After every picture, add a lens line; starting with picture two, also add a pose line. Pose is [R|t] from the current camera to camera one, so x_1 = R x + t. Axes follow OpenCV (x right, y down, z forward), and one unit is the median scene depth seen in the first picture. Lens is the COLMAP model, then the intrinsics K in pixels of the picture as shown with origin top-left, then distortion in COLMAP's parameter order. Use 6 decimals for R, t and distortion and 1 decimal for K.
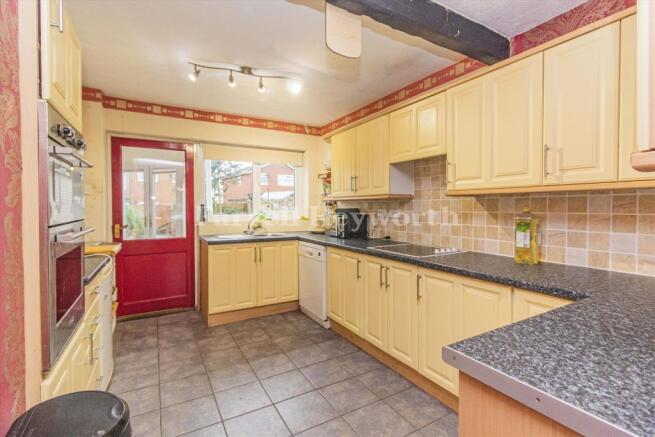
lens RADIAL K [[308.2, 0, 326.1], [0, 308.2, 205.8], [0, 0, 1]] dist [-0.000431, -0.000066]
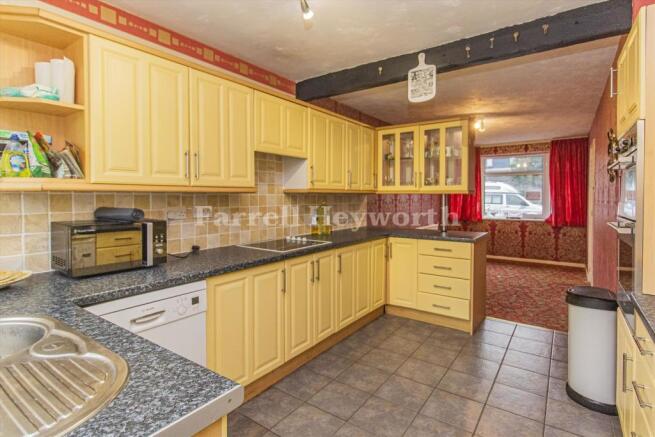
lens RADIAL K [[333.5, 0, 327.5], [0, 333.5, 218.5], [0, 0, 1]] dist [0.000455, 0.000012]
pose [[-0.422180, -0.031108, 0.905978, -0.726281], [0.020177, 0.998841, 0.043698, 0.009295], [-0.906288, 0.036728, -0.421063, 1.266991]]
